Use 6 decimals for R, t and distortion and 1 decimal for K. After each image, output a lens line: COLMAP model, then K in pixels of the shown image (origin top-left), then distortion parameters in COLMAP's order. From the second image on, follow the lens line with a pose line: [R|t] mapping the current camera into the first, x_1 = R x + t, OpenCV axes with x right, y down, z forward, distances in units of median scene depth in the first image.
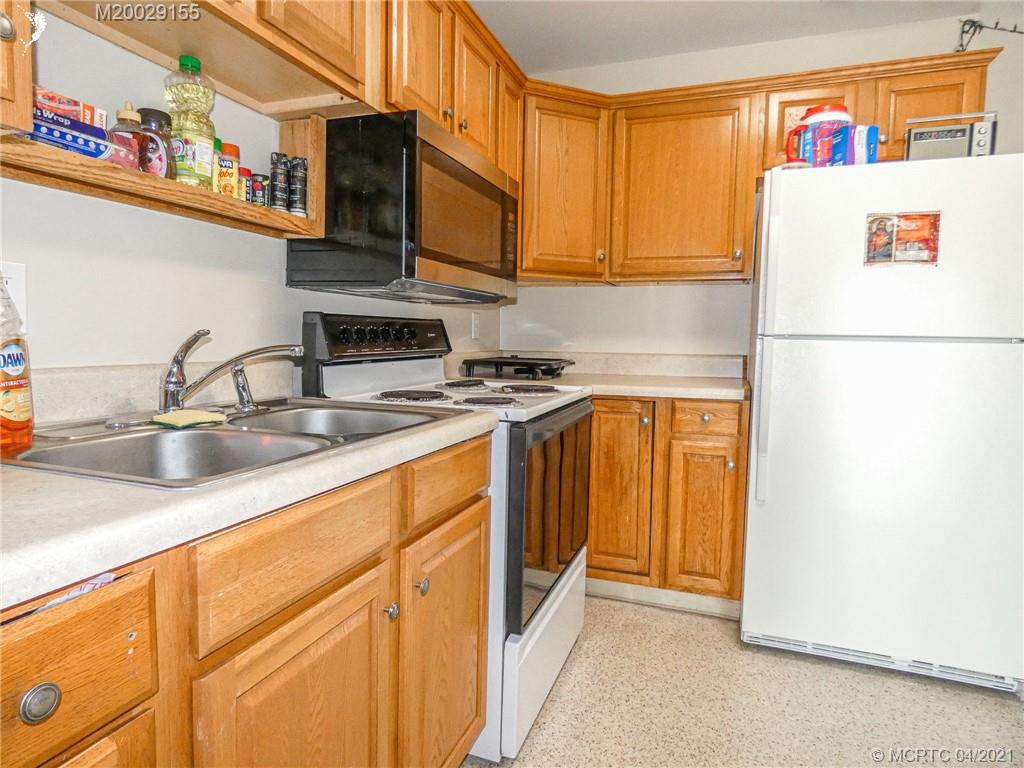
lens RADIAL K [[617.0, 0, 512.0], [0, 617.0, 380.7], [0, 0, 1]] dist [0.014999, 0.000403]
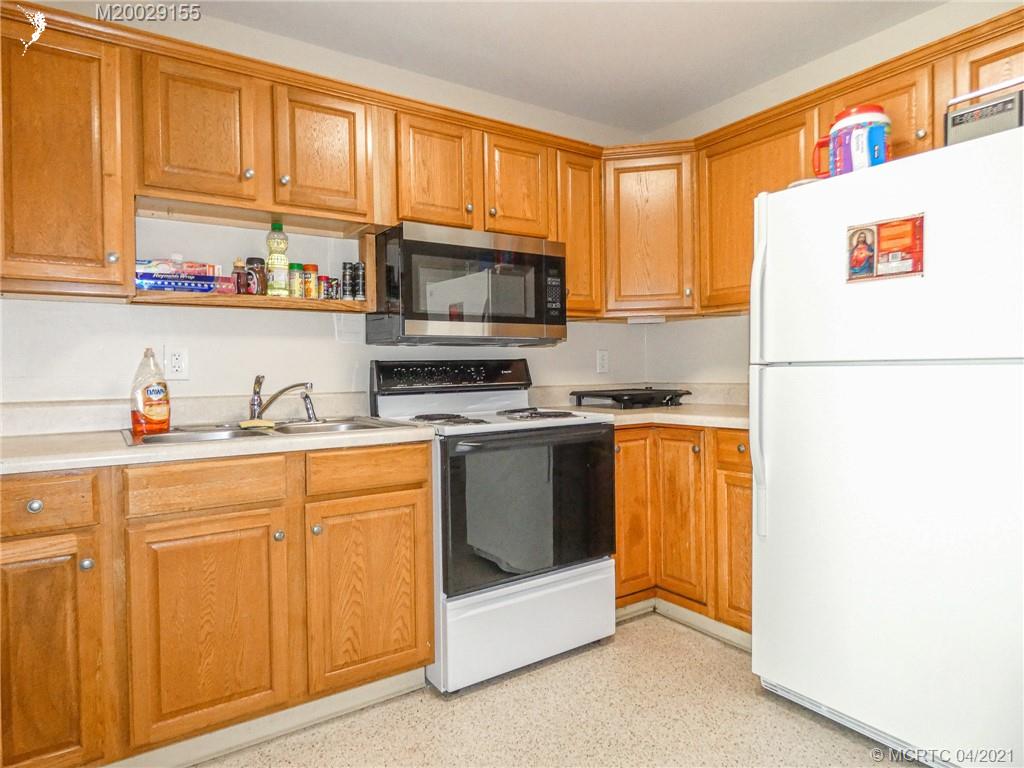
lens RADIAL K [[617.0, 0, 509.9], [0, 617.0, 383.8], [0, 0, 1]] dist [0.014999, 0.000403]
pose [[0.805427, -0.015134, -0.592502, 0.715089], [-0.015075, 0.998827, -0.046005, 0.009896], [0.592504, 0.045986, 0.804254, -0.013354]]
